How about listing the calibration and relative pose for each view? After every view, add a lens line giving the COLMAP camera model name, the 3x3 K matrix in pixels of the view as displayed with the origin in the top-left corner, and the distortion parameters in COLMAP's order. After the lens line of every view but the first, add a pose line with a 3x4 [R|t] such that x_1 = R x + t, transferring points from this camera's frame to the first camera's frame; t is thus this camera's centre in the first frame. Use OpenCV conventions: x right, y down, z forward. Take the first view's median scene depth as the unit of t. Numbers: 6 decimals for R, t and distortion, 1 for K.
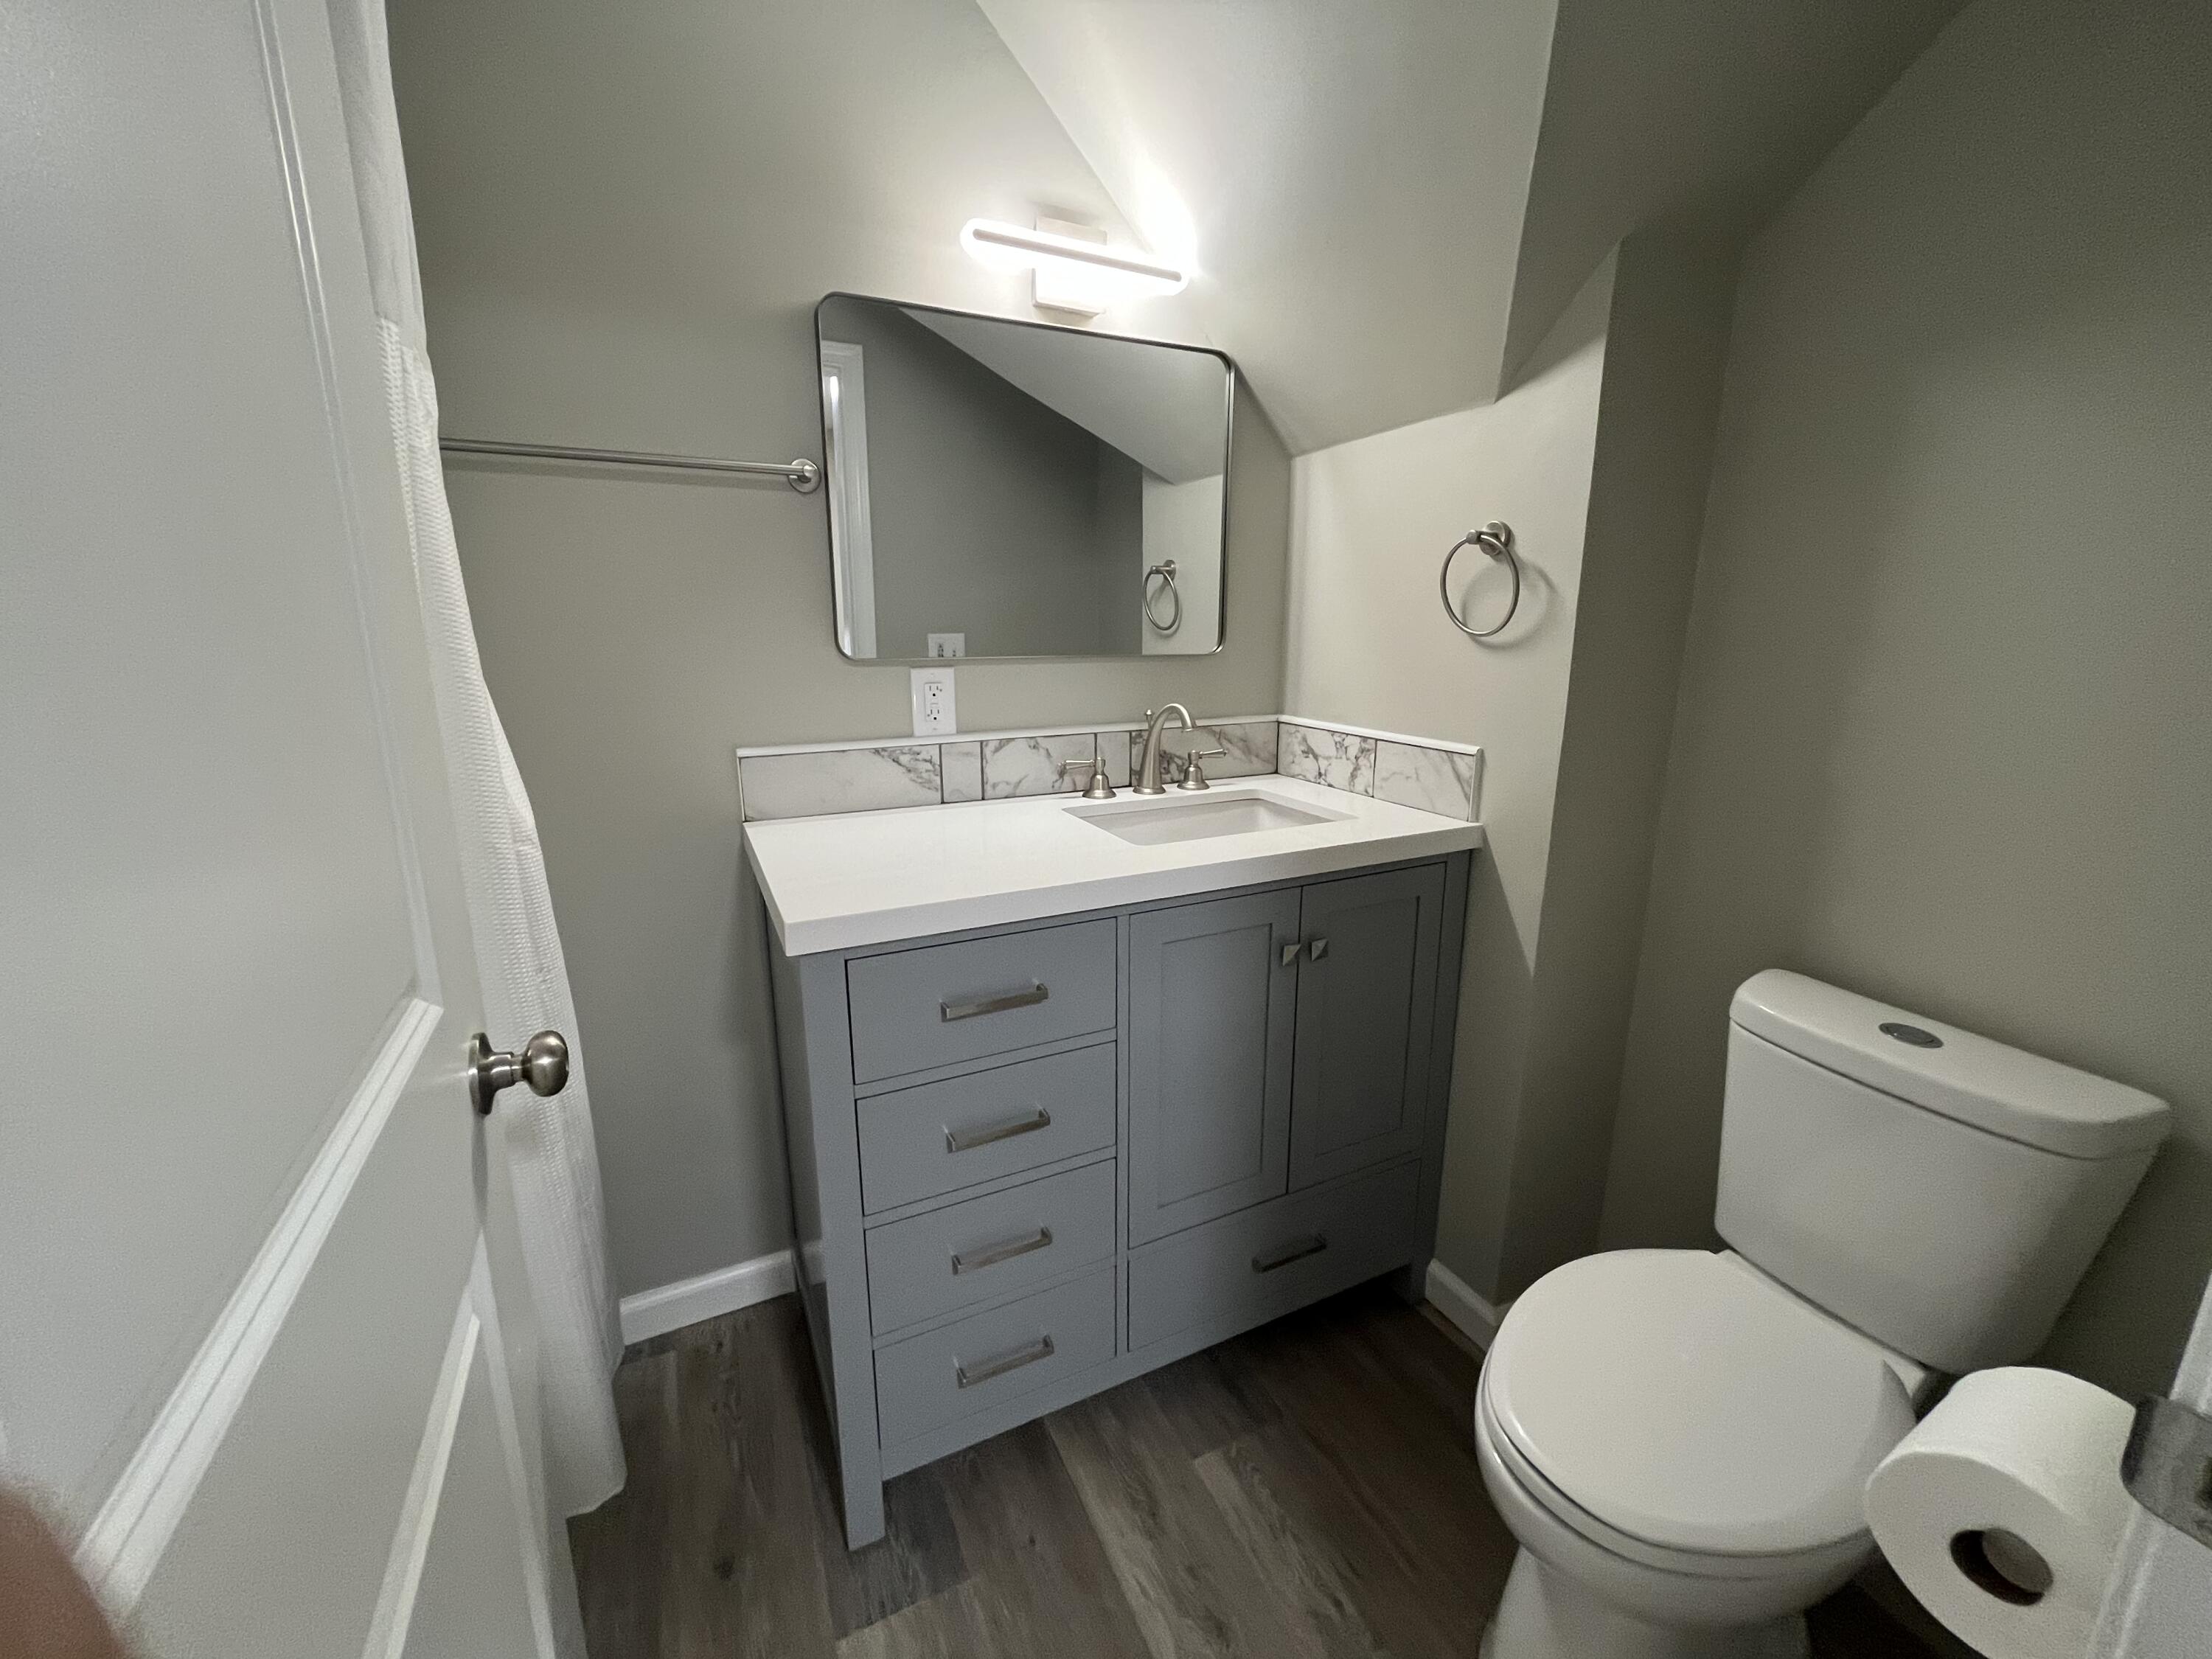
lens RADIAL K [[896.1, 0, 1107.0], [0, 896.1, 815.9], [0, 0, 1]] dist [0.000438, -0.000406]
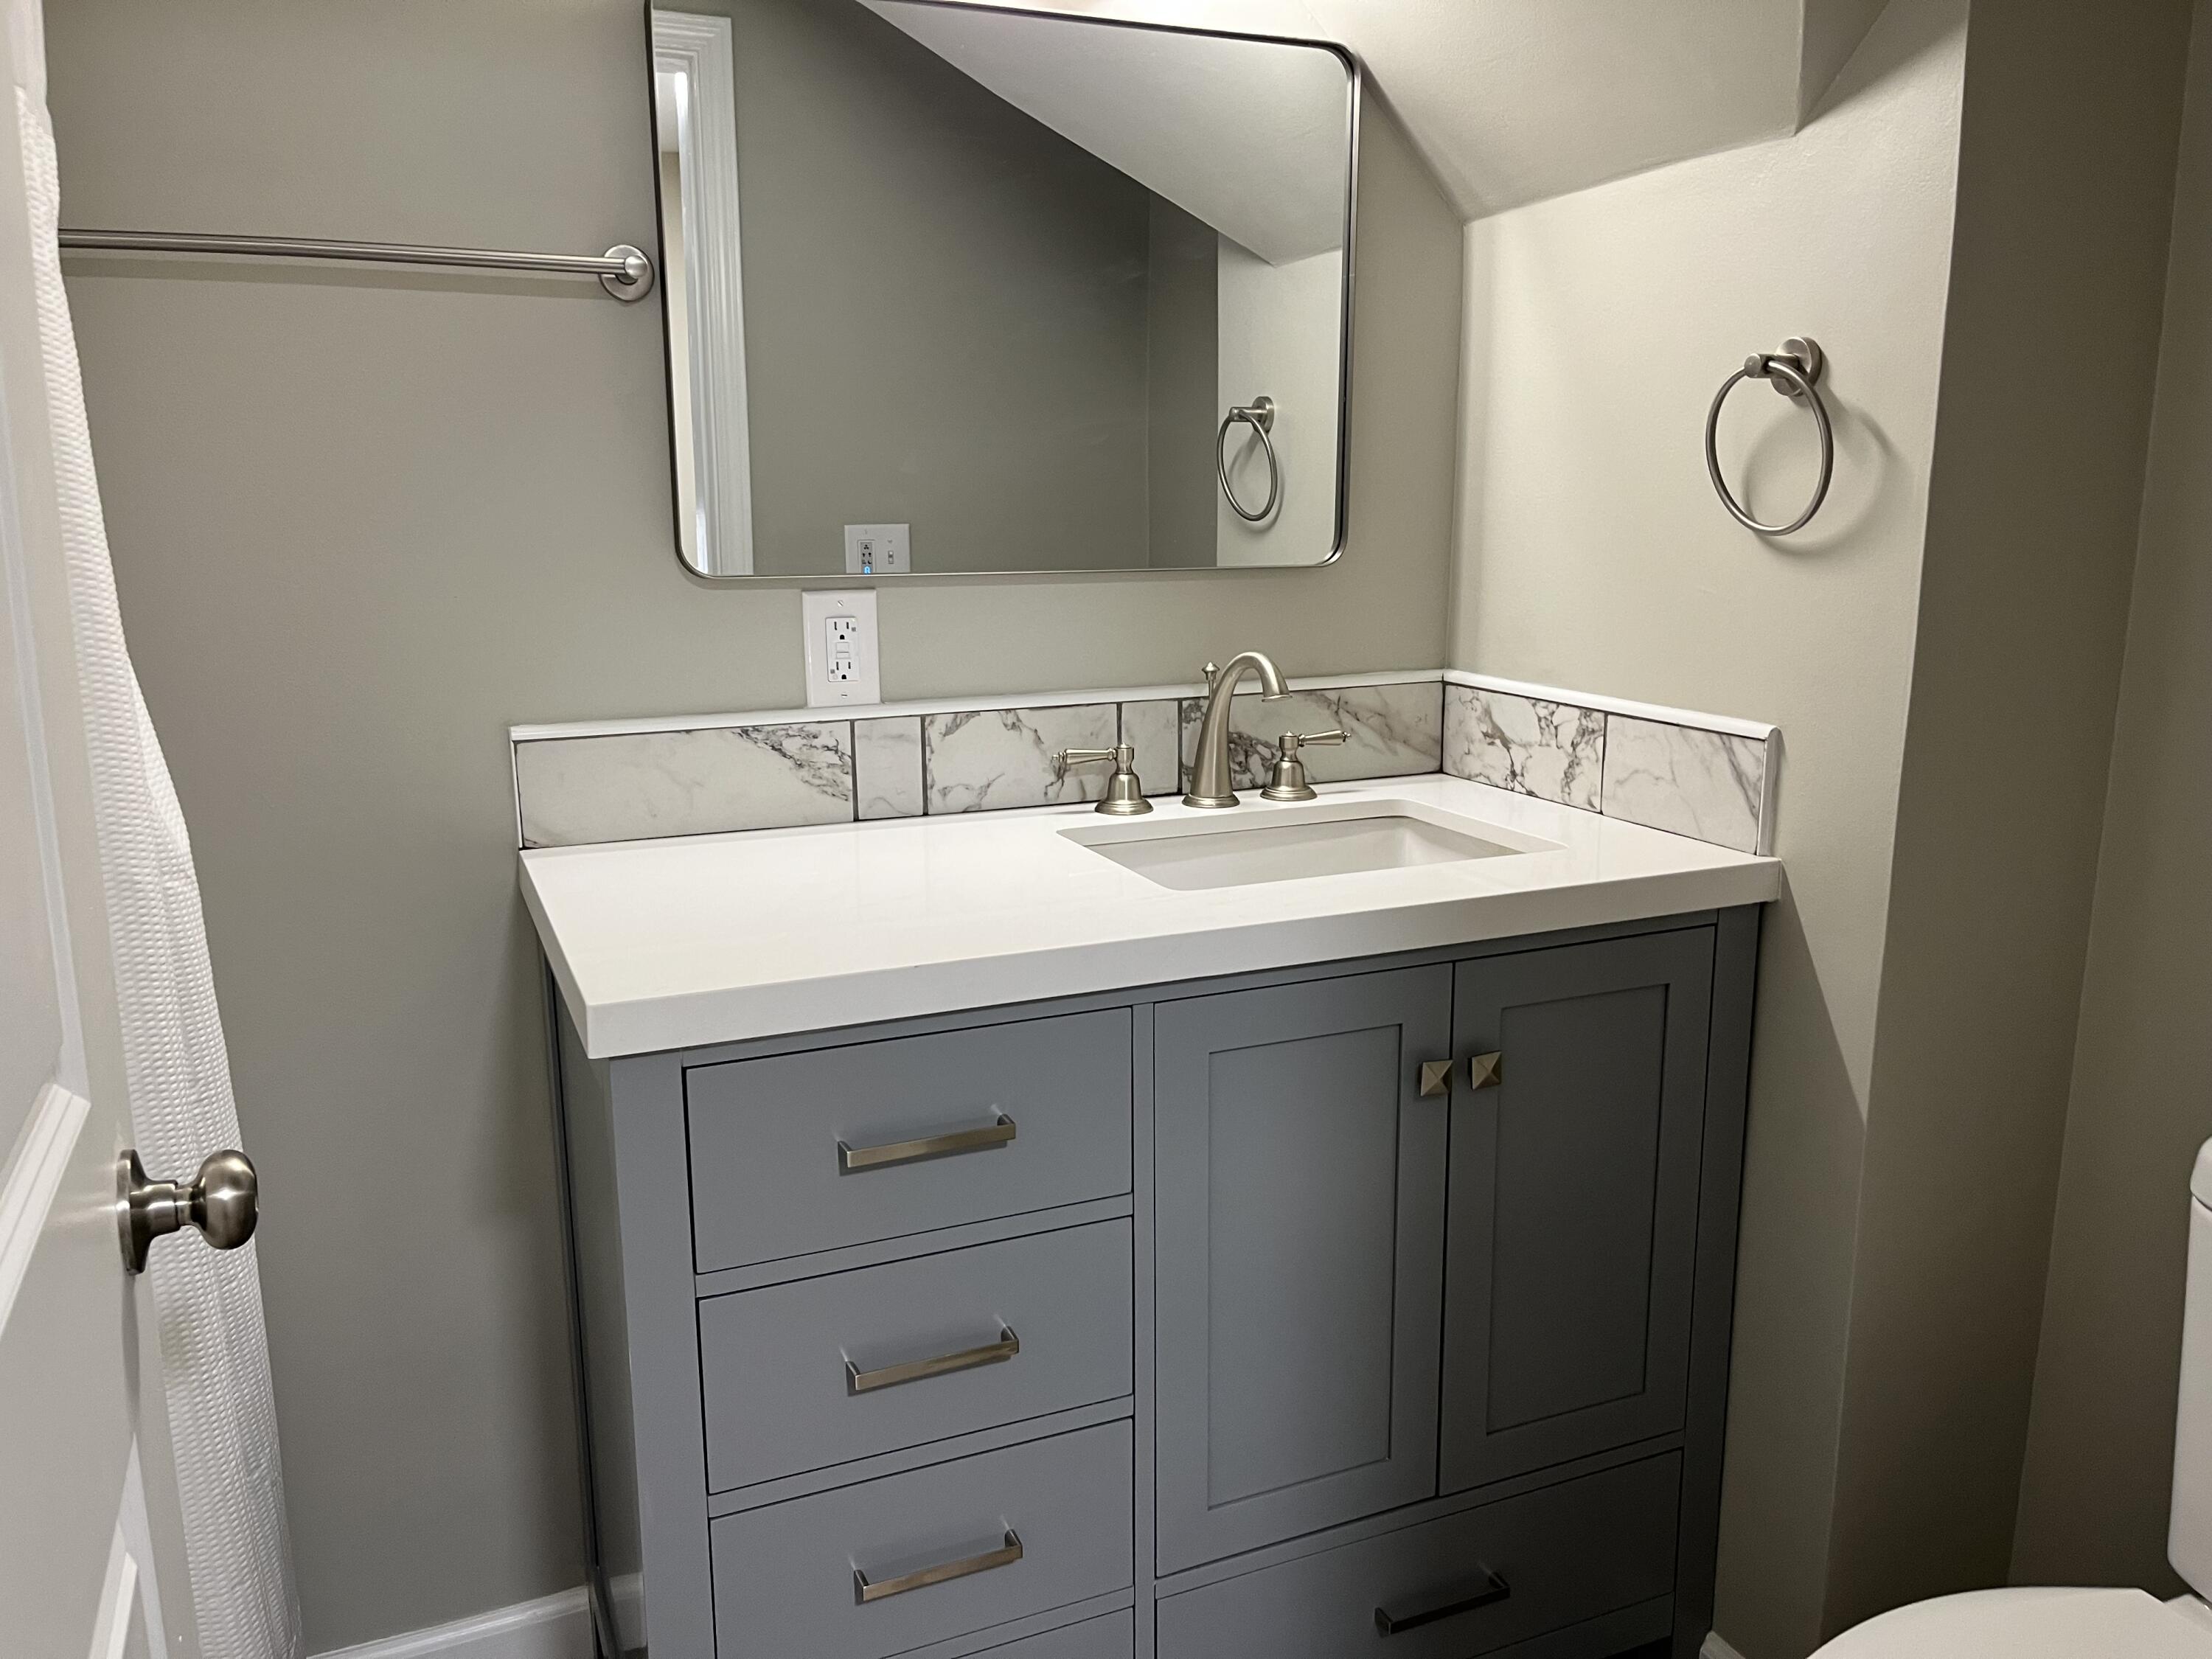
lens RADIAL K [[1728.0, 0, 1119.6], [0, 1728.0, 829.2], [0, 0, 1]] dist [0.037726, -0.056598]
pose [[0.998875, 0.004363, -0.047215, 0.049447], [-0.005311, 0.999786, -0.019974, 0.014931], [0.047118, 0.020202, 0.998685, -0.139703]]
